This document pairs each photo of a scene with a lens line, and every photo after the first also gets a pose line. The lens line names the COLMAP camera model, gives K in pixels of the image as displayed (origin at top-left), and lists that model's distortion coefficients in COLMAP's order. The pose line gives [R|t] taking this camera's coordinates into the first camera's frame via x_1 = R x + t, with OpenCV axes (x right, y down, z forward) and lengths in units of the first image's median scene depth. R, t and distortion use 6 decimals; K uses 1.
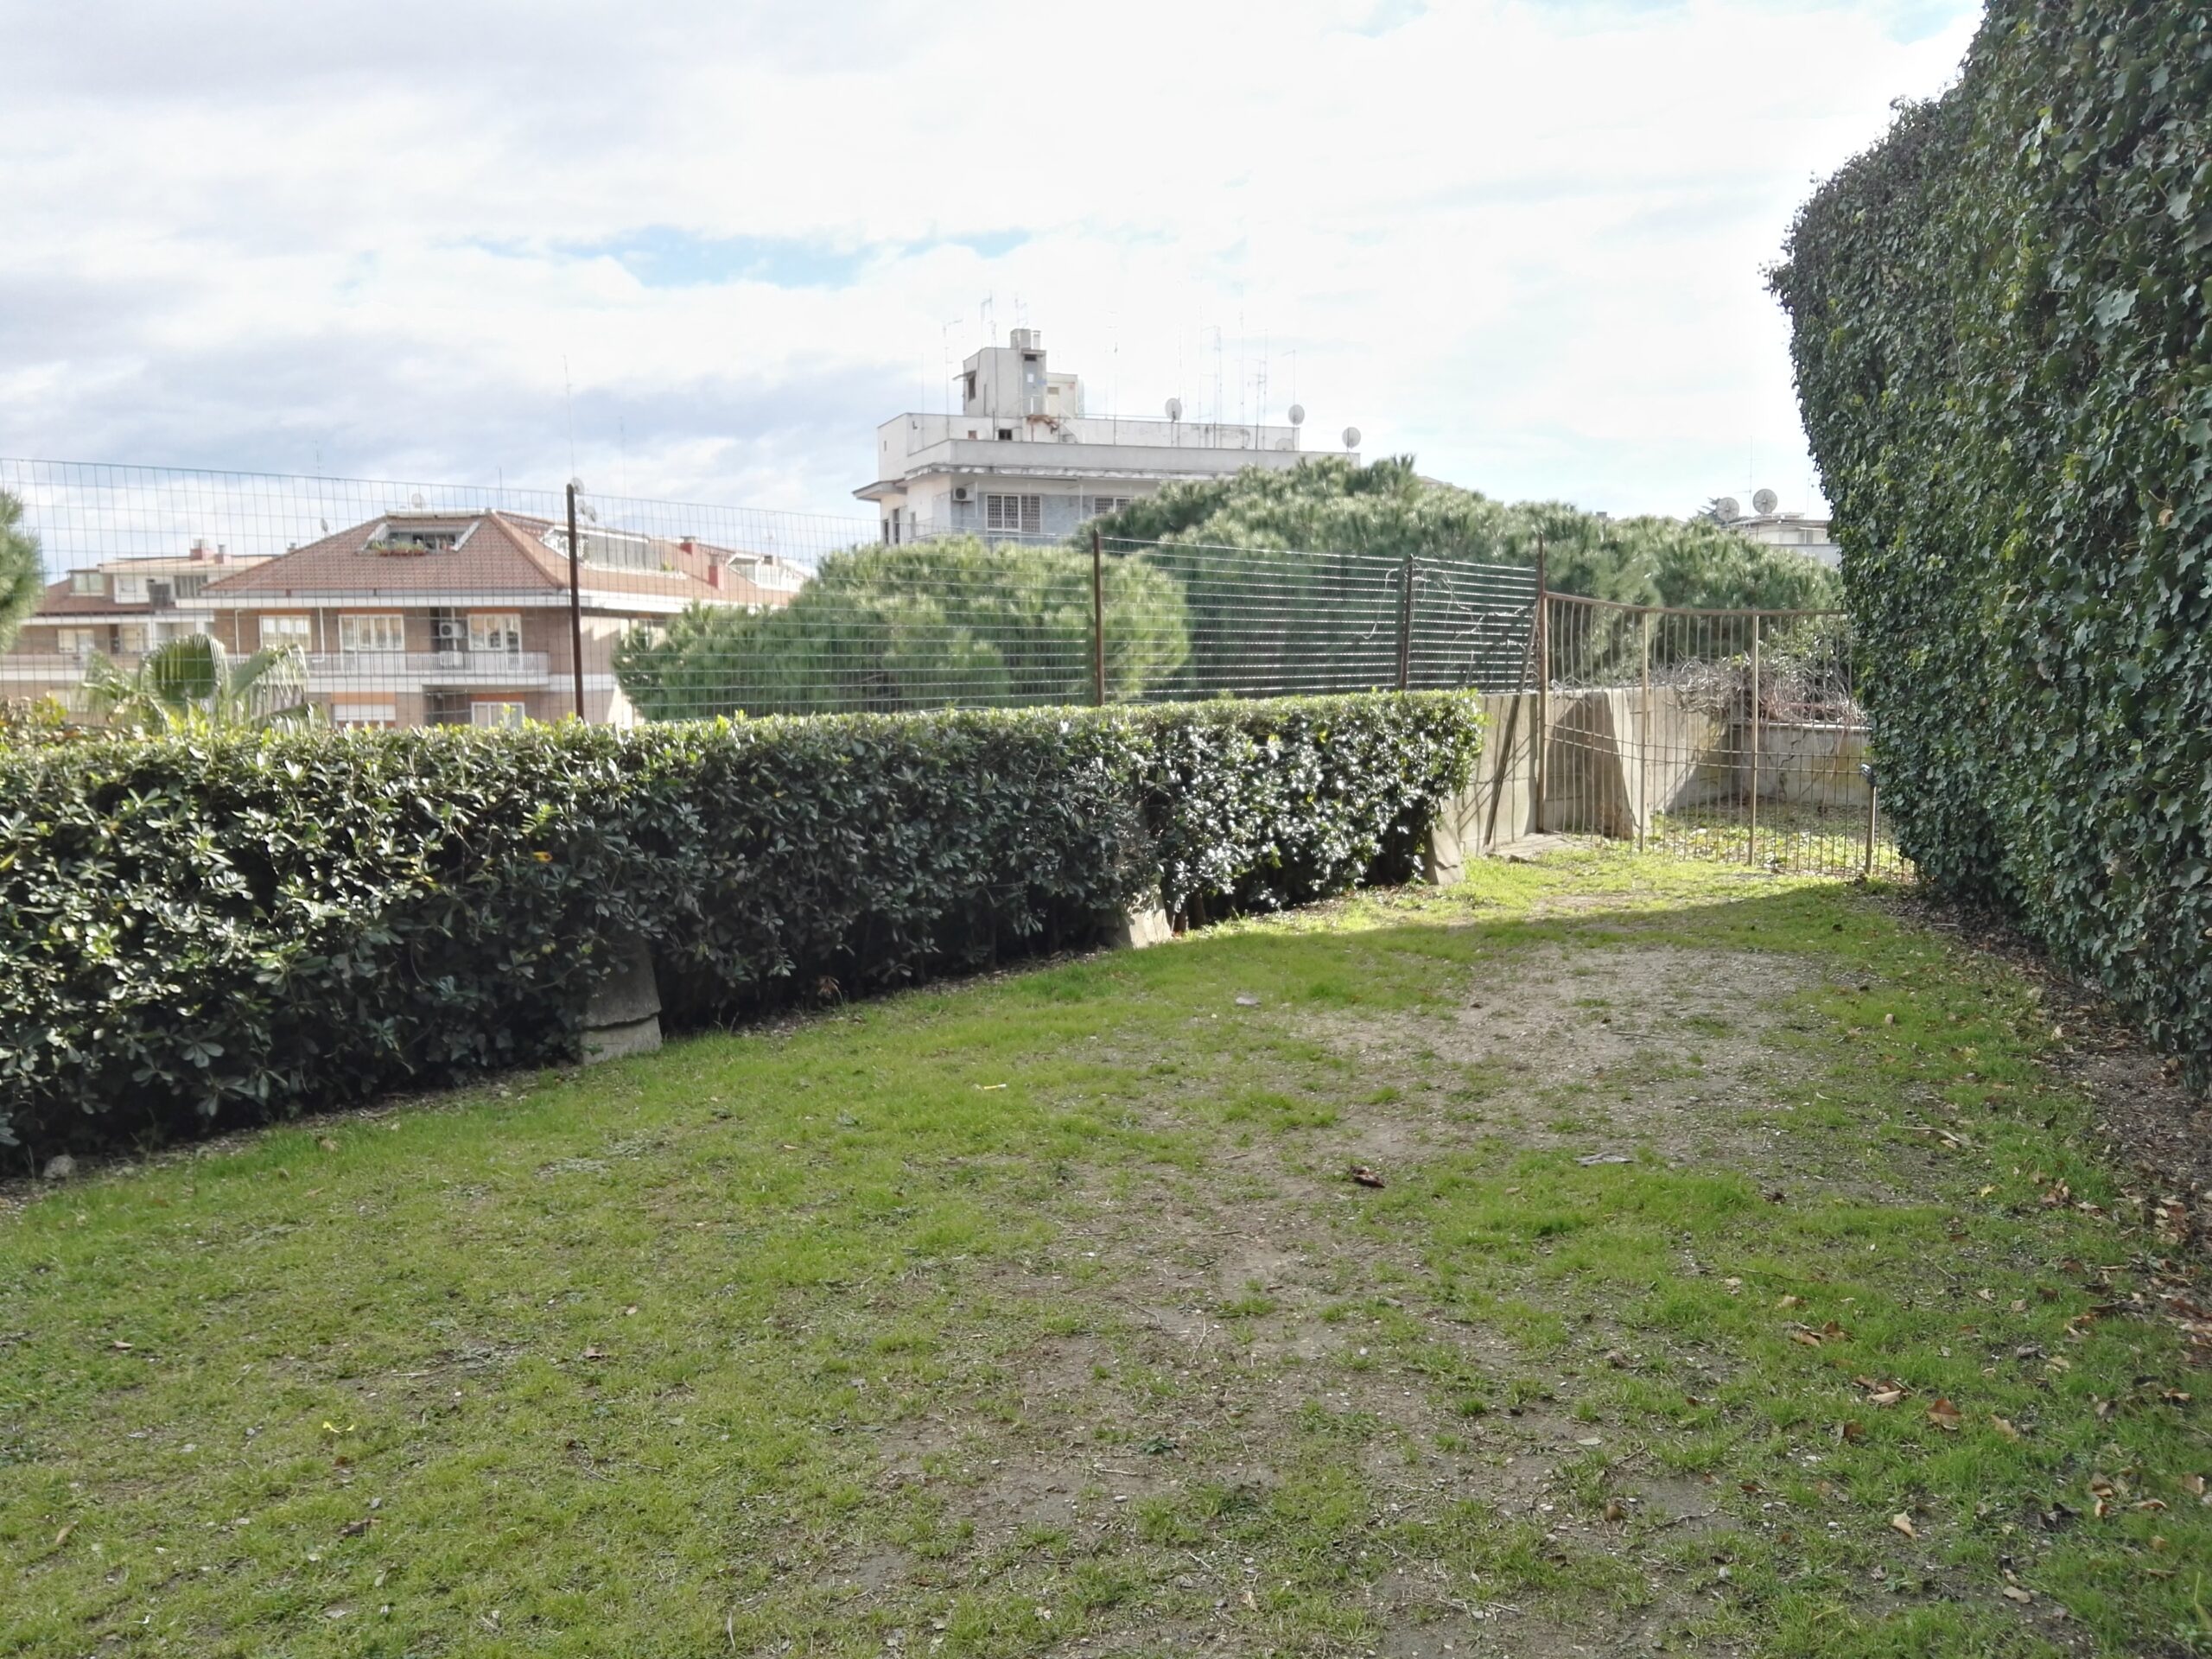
lens RADIAL K [[1672.2, 0, 1092.5], [0, 1672.2, 866.4], [0, 0, 1]] dist [0.084221, -0.207324]
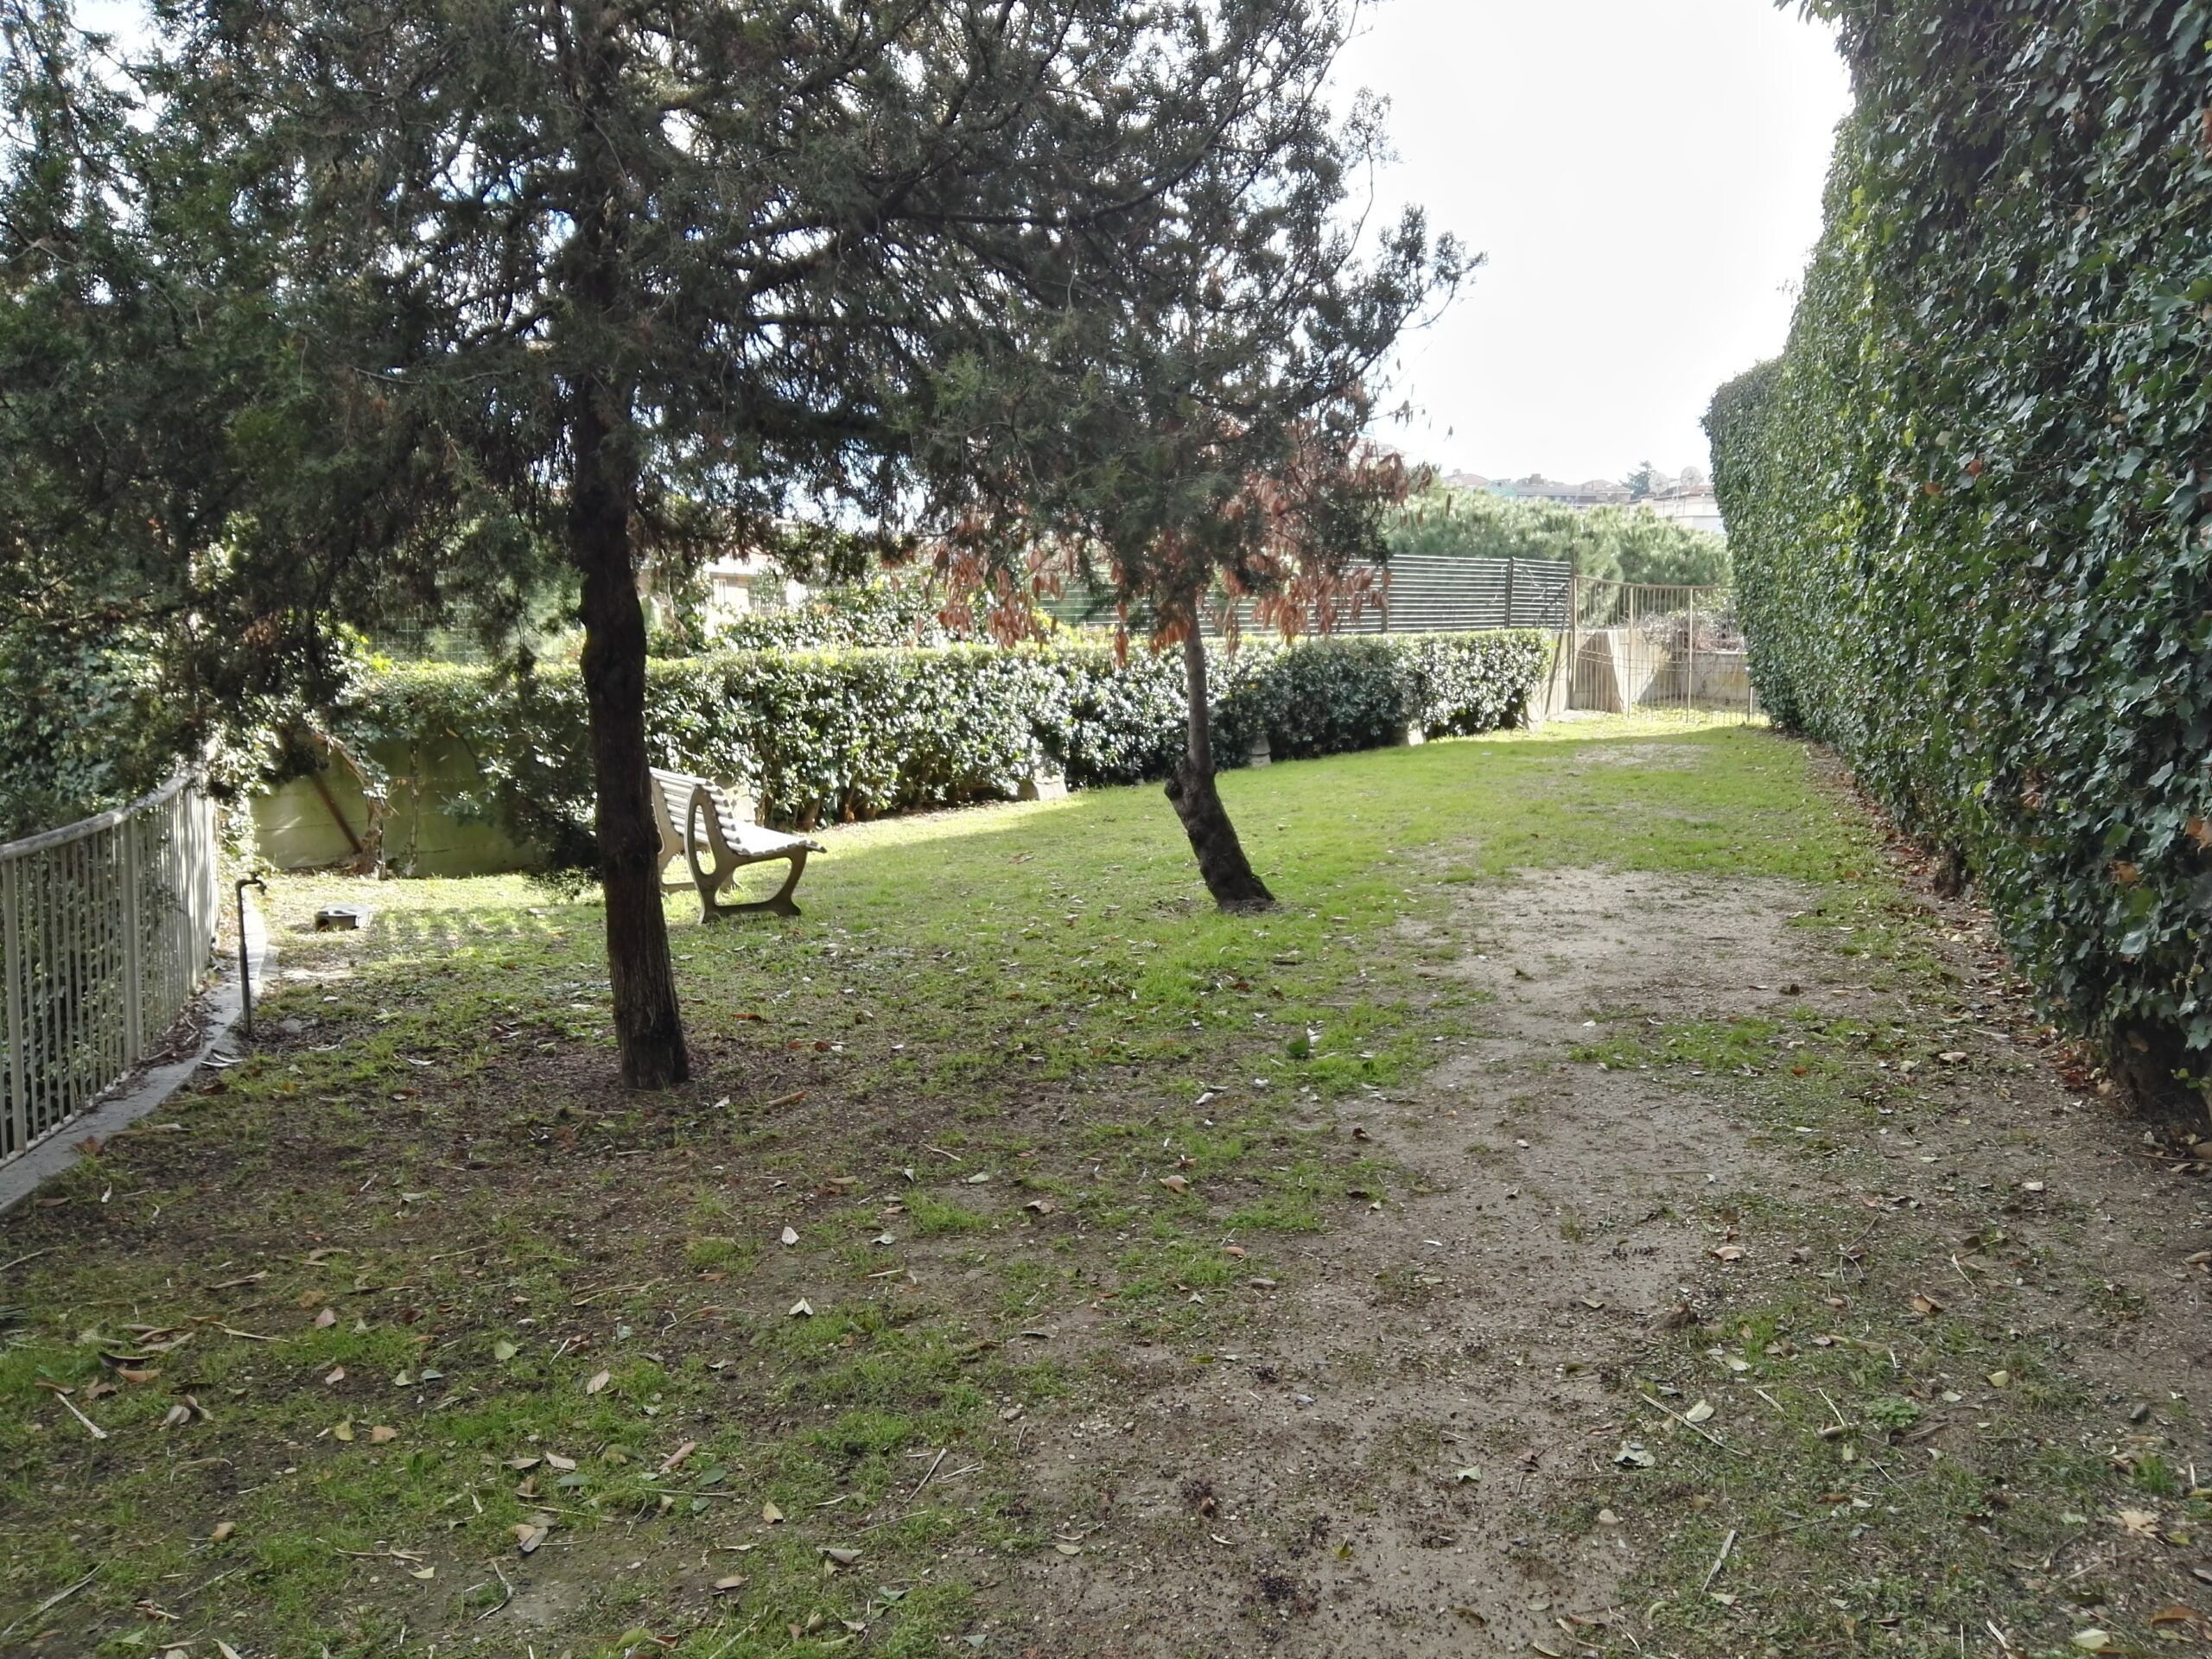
lens RADIAL K [[1709.0, 0, 1119.5], [0, 1709.0, 860.6], [0, 0, 1]] dist [0.084711, -0.160262]
pose [[0.998152, -0.008860, 0.060119, -0.406729], [0.007680, 0.999774, 0.019825, 0.125279], [-0.060281, -0.019326, 0.997994, -0.999475]]
